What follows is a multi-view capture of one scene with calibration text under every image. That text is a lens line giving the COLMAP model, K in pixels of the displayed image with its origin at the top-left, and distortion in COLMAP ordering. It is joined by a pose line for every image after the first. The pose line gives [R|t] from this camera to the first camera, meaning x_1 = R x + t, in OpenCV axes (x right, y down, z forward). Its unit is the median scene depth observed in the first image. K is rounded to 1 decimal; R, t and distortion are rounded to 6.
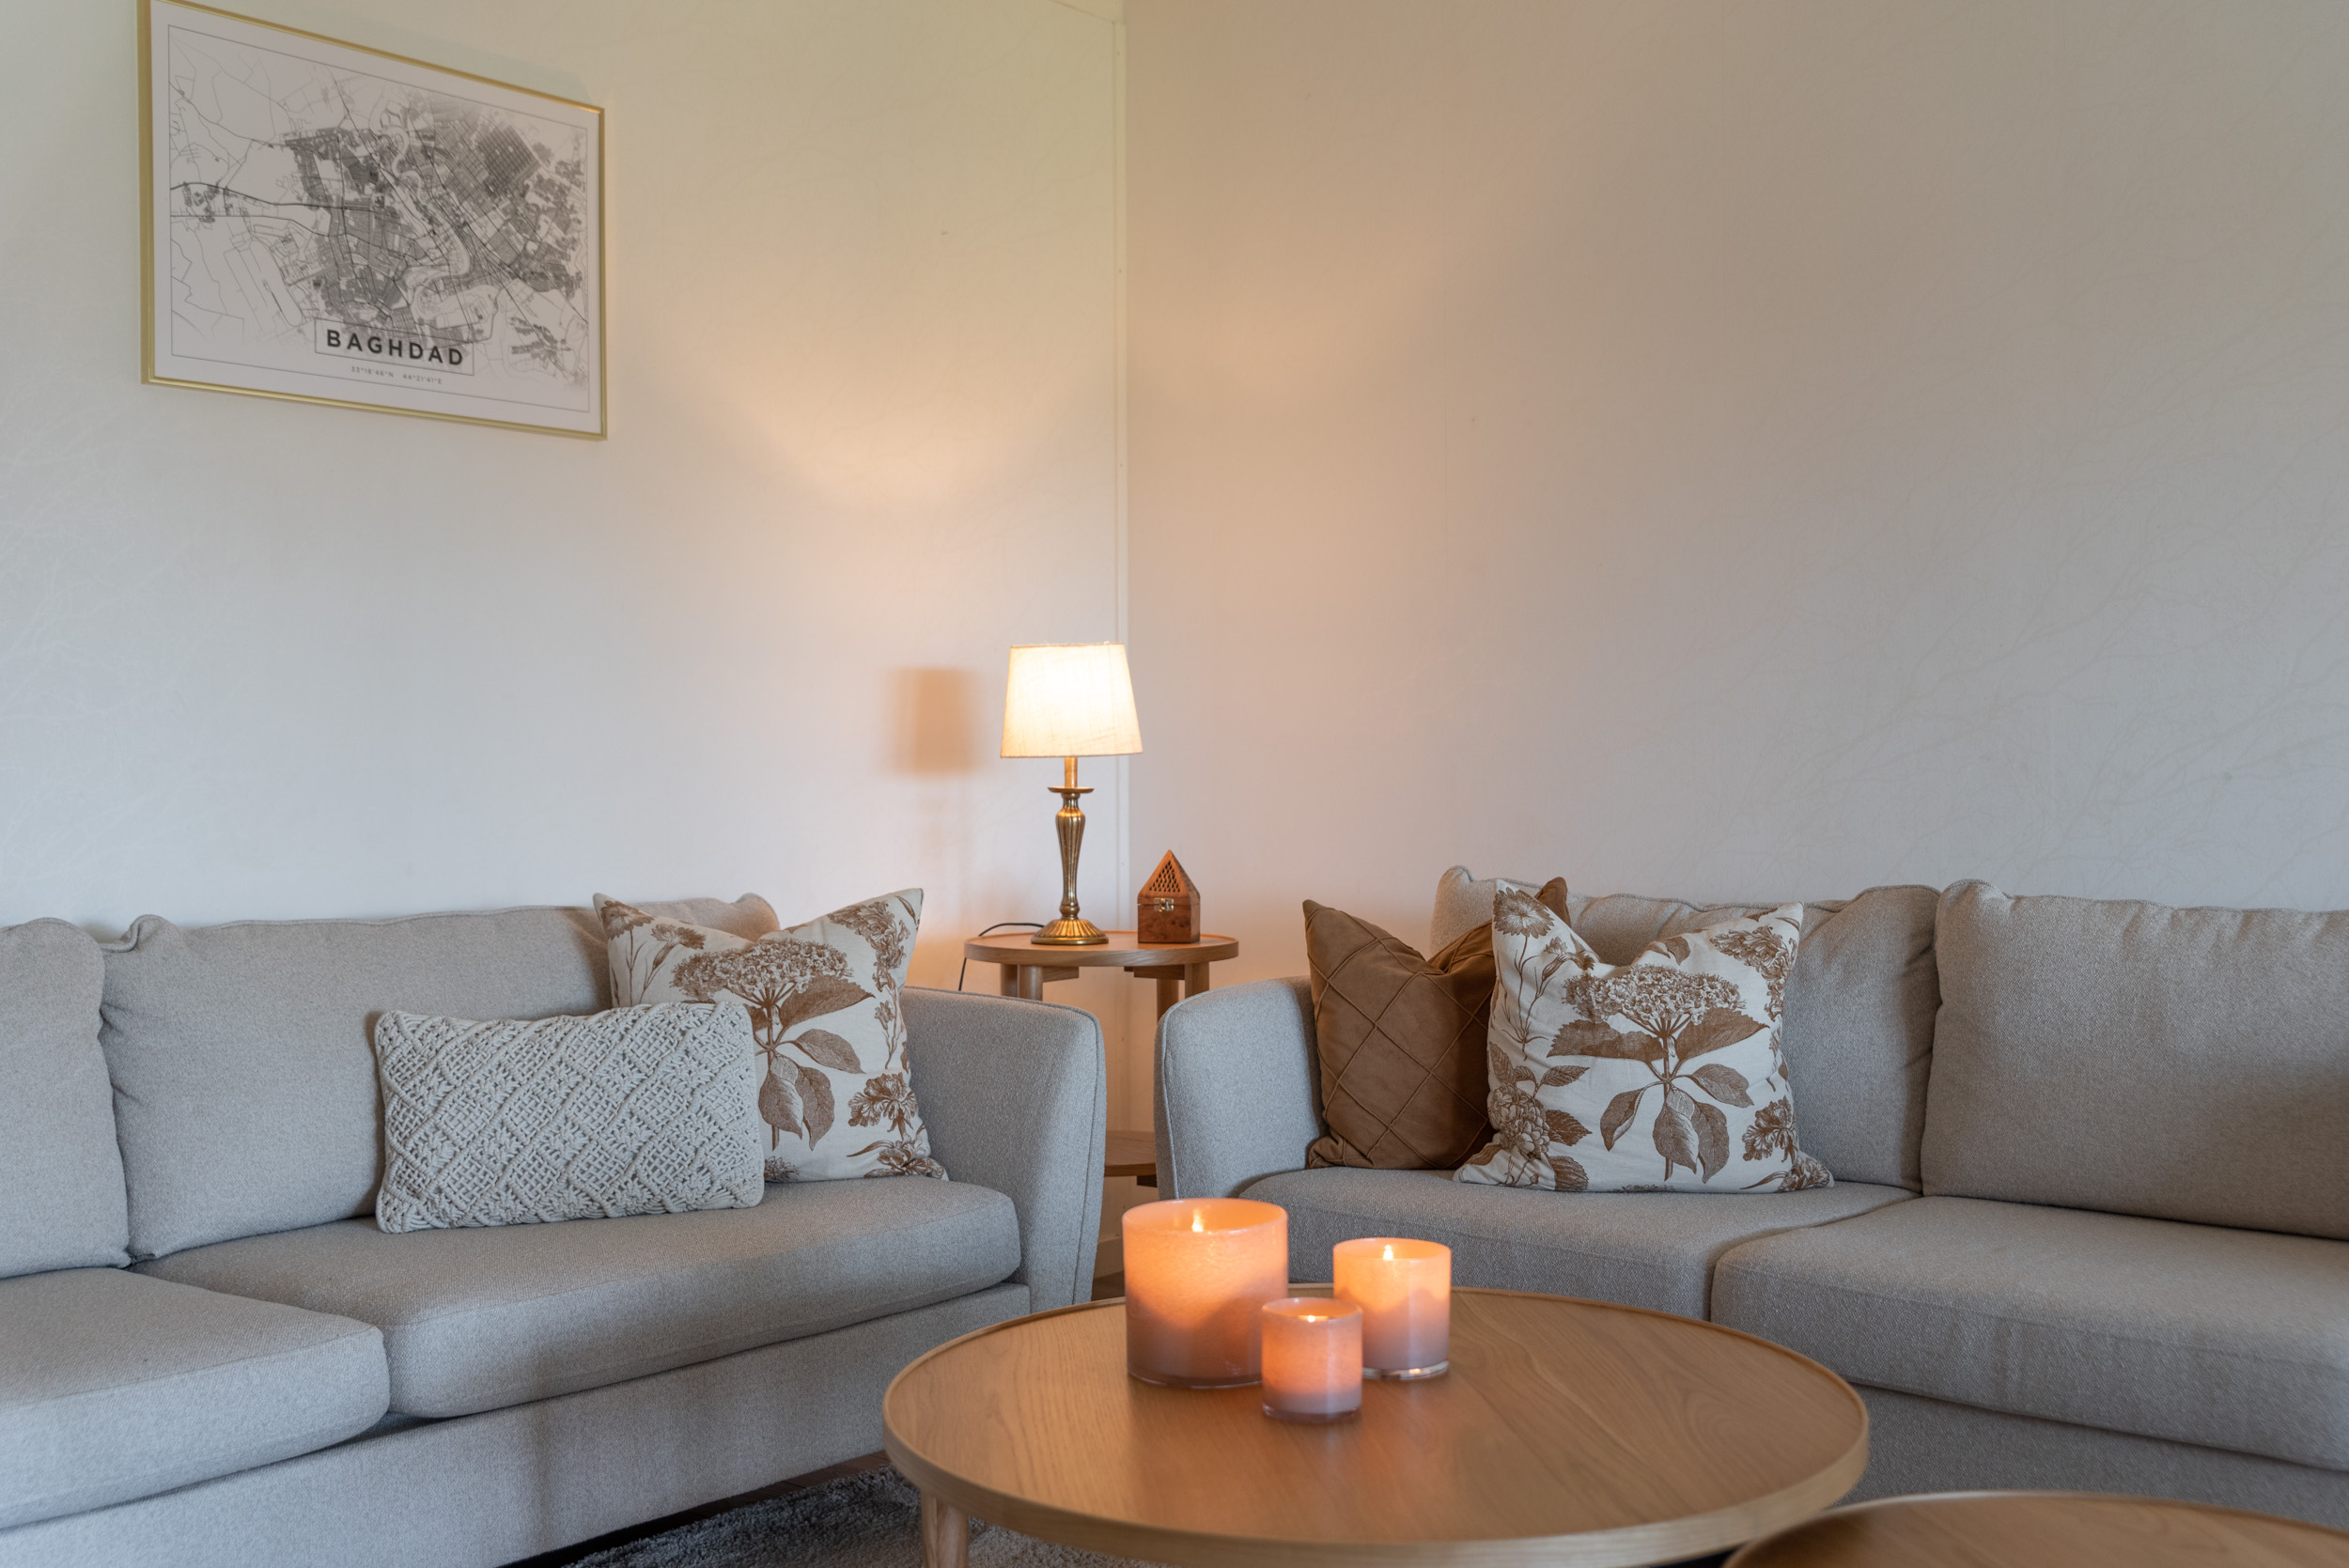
lens RADIAL K [[2276.9, 0, 1174.0], [0, 2276.9, 785.4], [0, 0, 1]] dist [0.005975, 0.000000]
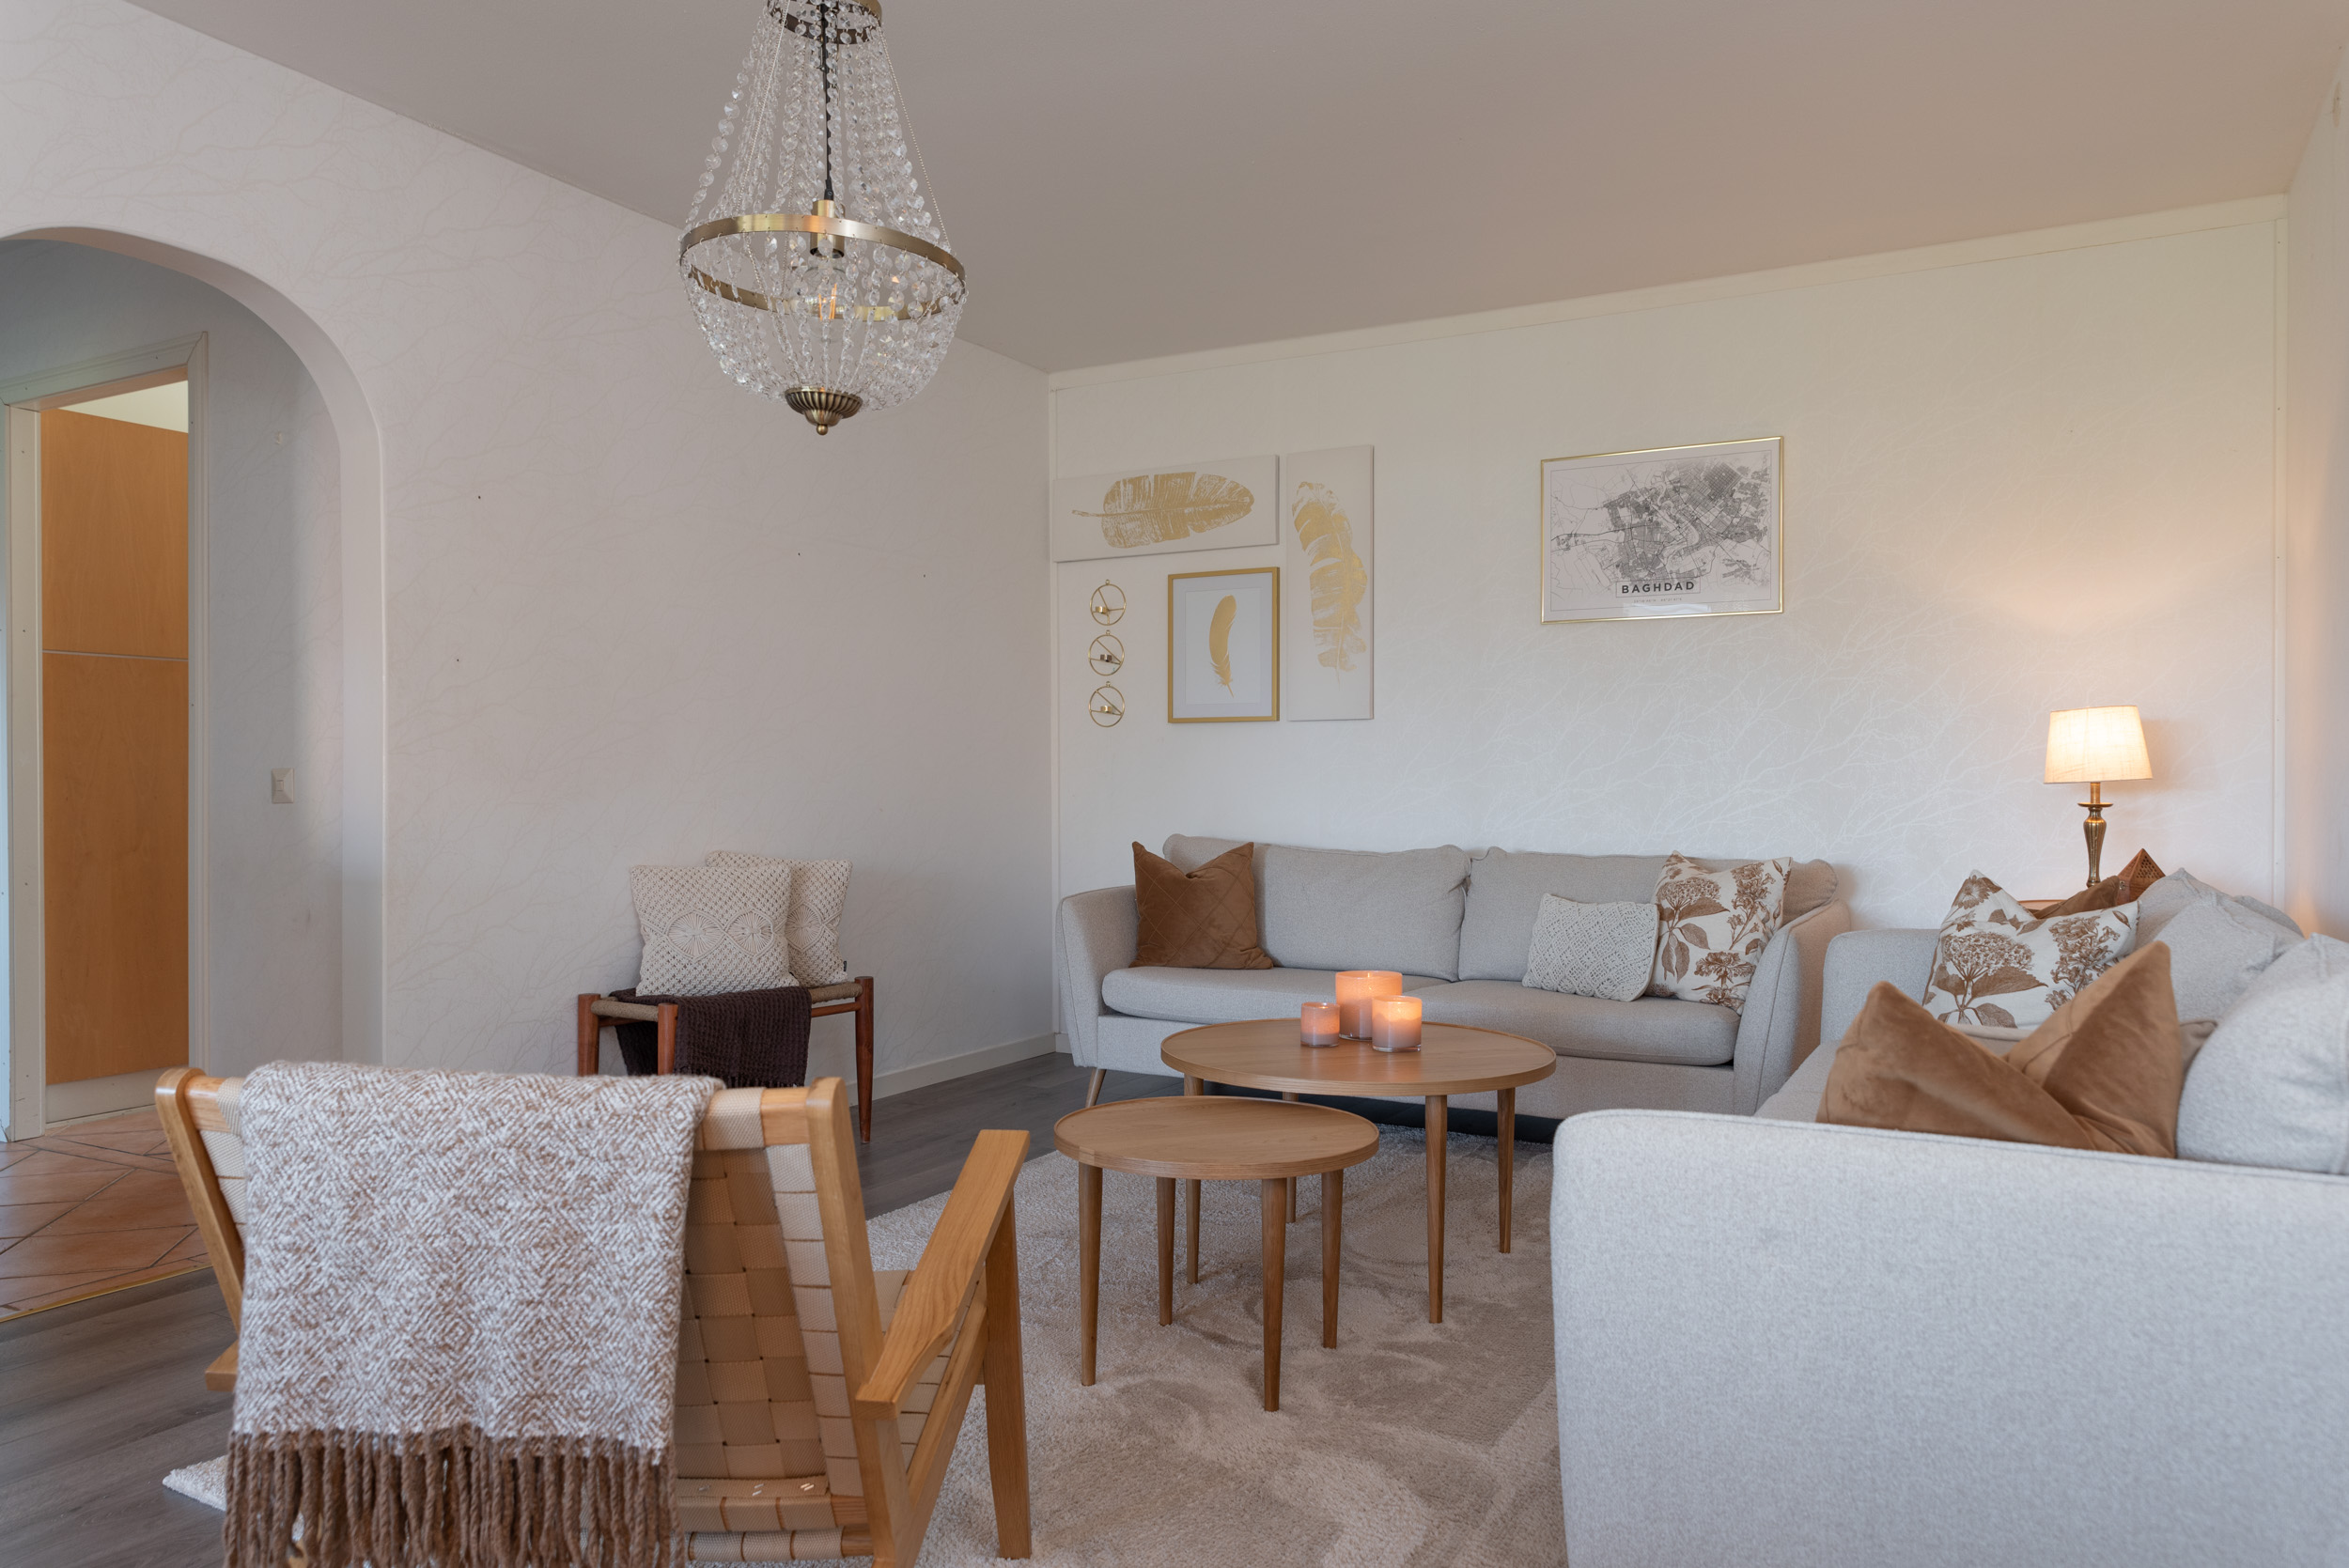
lens RADIAL K [[1570.9, 0, 1173.2], [0, 1570.9, 783.2], [0, 0, 1]] dist [-0.002305, -0.005358]
pose [[0.205823, 0.006558, -0.978567, 0.982822], [-0.006550, 0.999964, 0.005324, -0.016040], [0.978567, 0.005314, 0.205859, 0.264381]]
